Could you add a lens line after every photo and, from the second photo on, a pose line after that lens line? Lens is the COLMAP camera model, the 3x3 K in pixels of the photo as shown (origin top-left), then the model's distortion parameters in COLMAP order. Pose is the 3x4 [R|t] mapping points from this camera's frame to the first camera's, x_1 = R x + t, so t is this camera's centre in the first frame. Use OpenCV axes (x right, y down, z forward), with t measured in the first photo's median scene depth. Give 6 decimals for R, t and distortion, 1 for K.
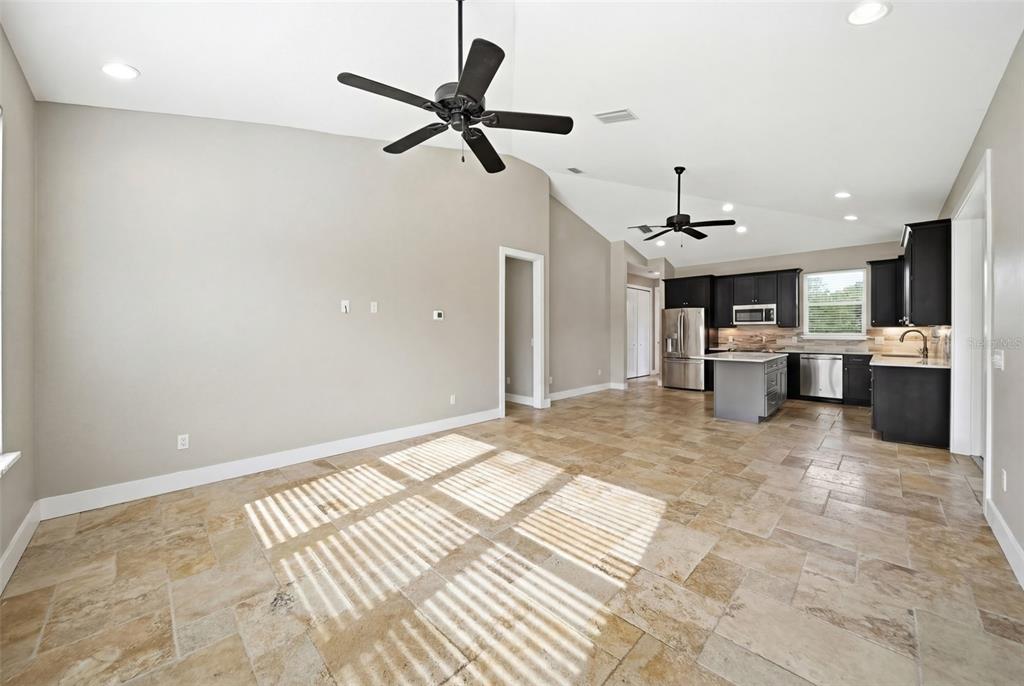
lens RADIAL K [[371.6, 0, 510.3], [0, 371.6, 332.3], [0, 0, 1]] dist [-0.002994, -0.000096]
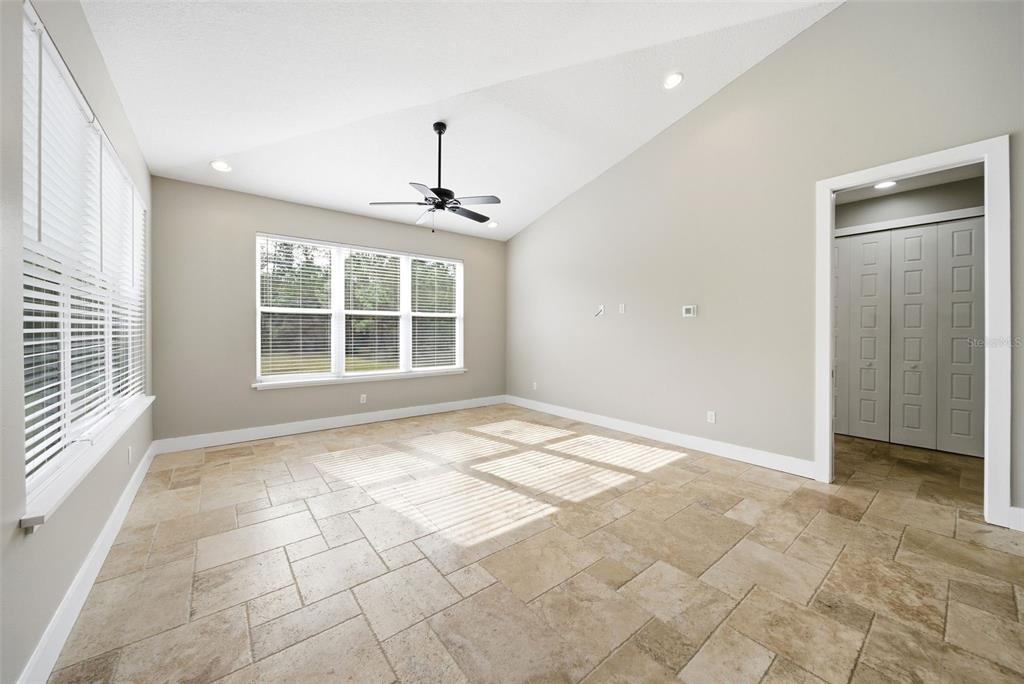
lens RADIAL K [[371.6, 0, 512.8], [0, 371.6, 335.8], [0, 0, 1]] dist [-0.002994, -0.000096]
pose [[-0.107154, 0.013748, -0.994147, 1.133924], [-0.004369, 0.999888, 0.014298, -0.000205], [0.994233, 0.005876, -0.107082, 1.130312]]
